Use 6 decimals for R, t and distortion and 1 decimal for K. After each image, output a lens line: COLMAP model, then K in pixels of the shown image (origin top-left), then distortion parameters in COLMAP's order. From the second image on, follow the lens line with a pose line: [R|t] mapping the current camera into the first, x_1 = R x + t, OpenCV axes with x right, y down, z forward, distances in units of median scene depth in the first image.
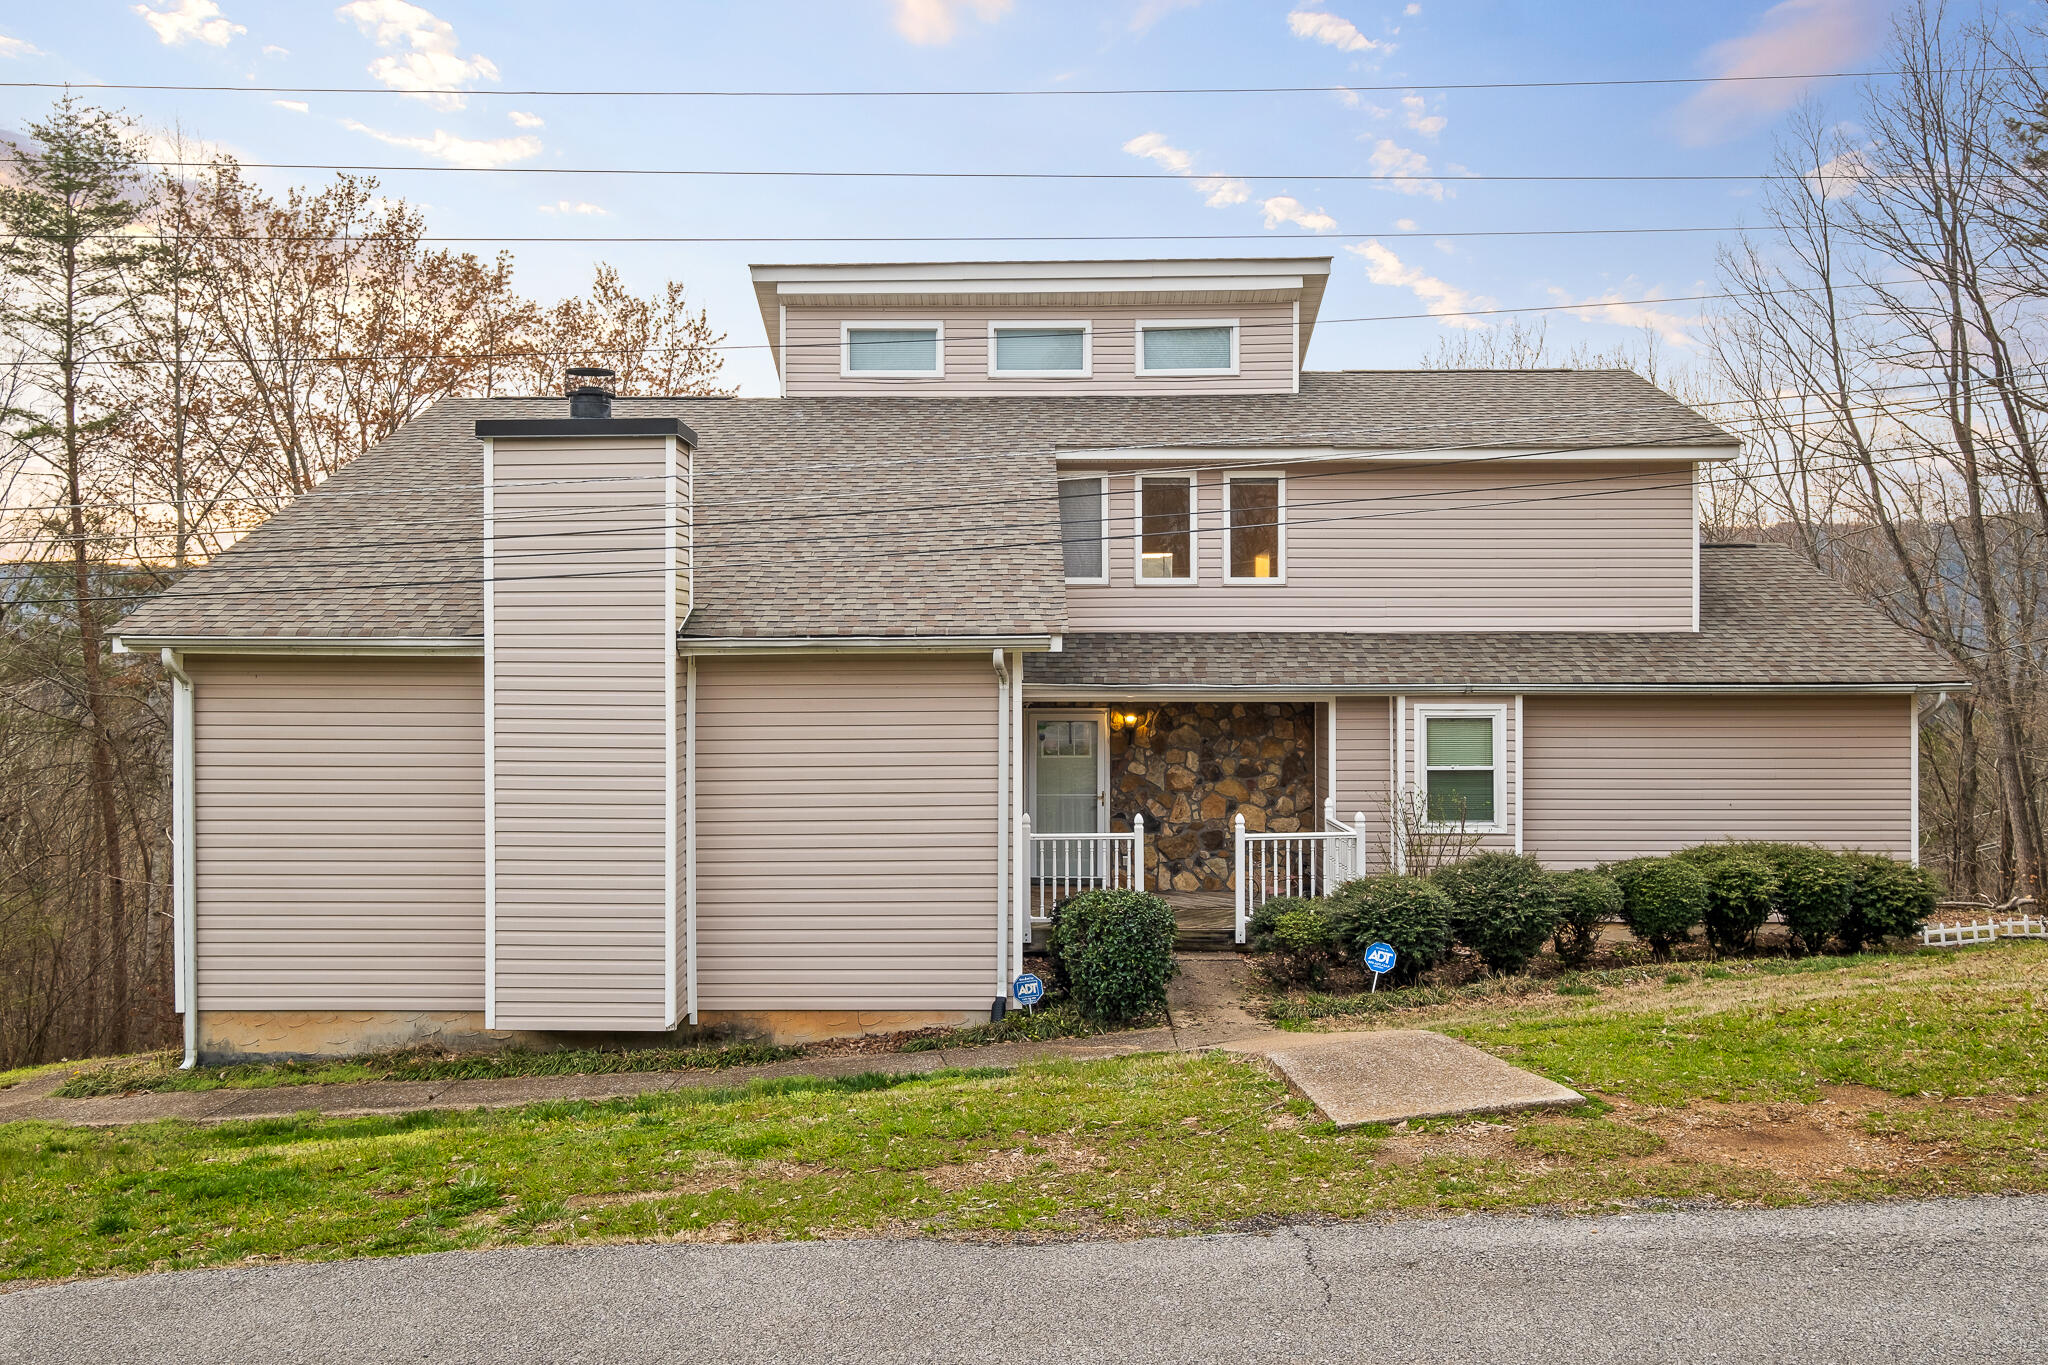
lens RADIAL K [[1609.7, 0, 1033.0], [0, 1609.7, 688.4], [0, 0, 1]] dist [0.006237, -0.002248]
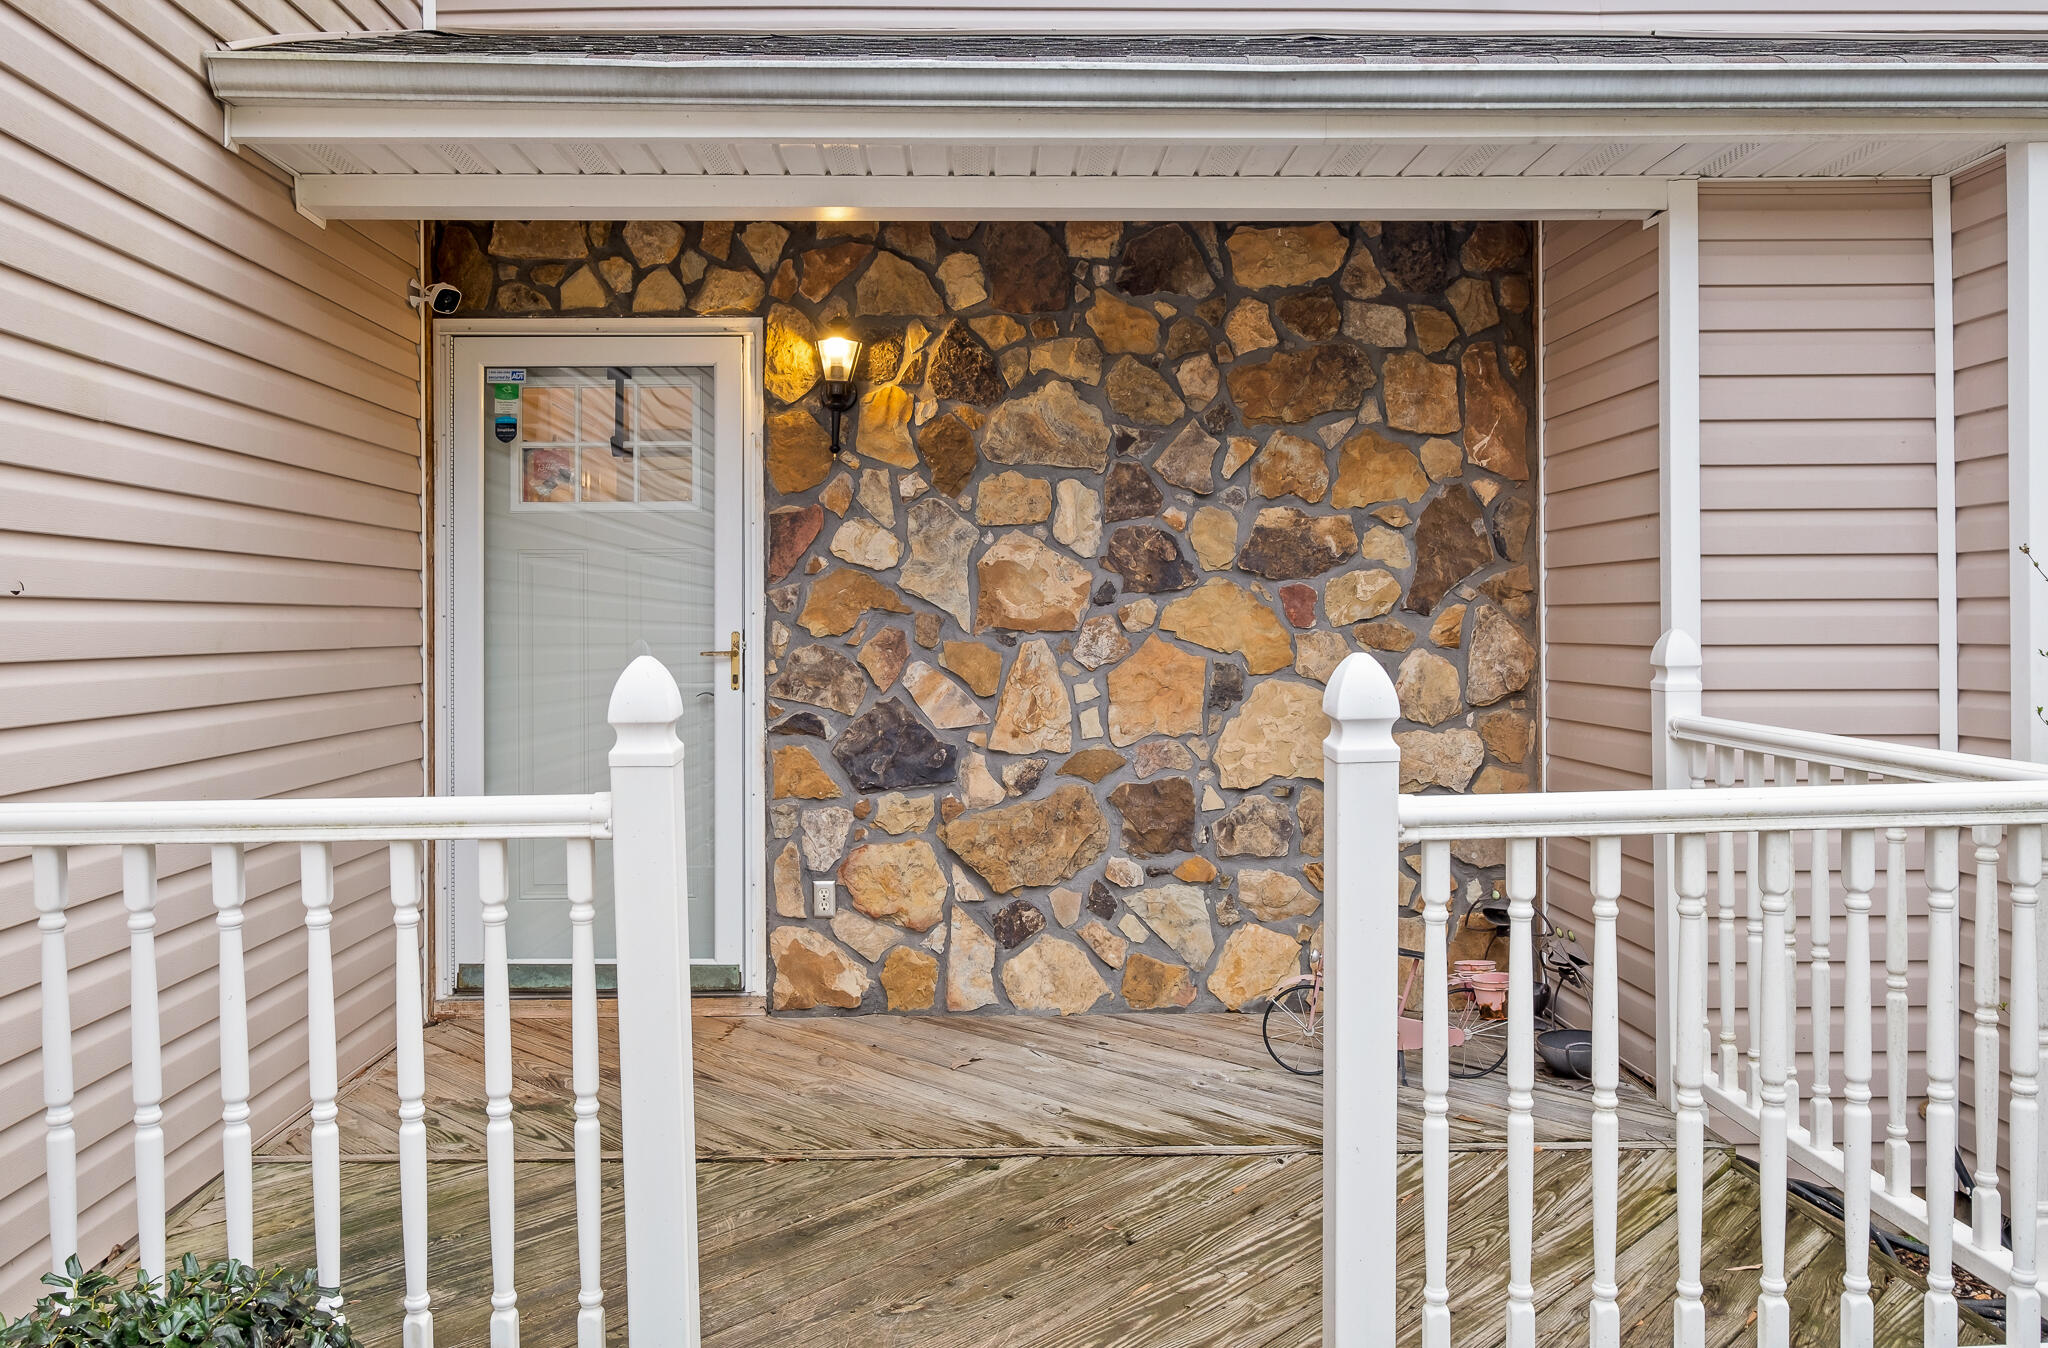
lens RADIAL K [[1532.5, 0, 1008.9], [0, 1532.5, 662.2], [0, 0, 1]] dist [-0.040882, -0.001360]
pose [[0.999559, -0.002868, 0.029545, 0.080509], [0.002674, 0.999975, 0.006602, 0.067271], [-0.029563, -0.006520, 0.999542, 0.751124]]
